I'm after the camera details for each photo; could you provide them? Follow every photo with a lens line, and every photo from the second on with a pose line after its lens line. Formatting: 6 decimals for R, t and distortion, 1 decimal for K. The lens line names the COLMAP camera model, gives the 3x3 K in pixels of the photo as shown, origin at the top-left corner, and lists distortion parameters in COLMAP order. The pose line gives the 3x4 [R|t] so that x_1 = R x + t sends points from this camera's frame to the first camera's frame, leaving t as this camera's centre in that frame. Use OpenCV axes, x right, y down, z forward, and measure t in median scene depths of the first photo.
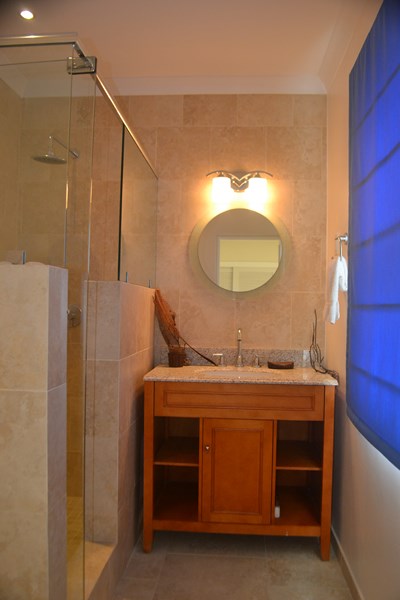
lens RADIAL K [[492.0, 0, 200.0], [0, 492.0, 300.0], [0, 0, 1]] dist [-0.055384, -0.003927]
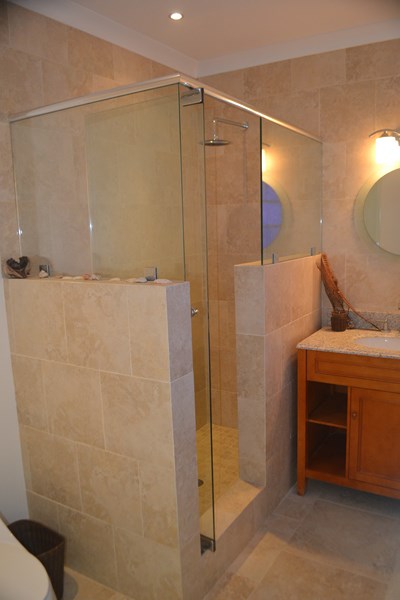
lens RADIAL K [[492.0, 0, 200.0], [0, 492.0, 300.0], [0, 0, 1]] dist [-0.055384, -0.003927]
pose [[0.885985, 0.022857, -0.463149, 0.199835], [0.058237, 0.985392, 0.160037, -0.131025], [0.460041, -0.168763, 0.871712, -0.038431]]
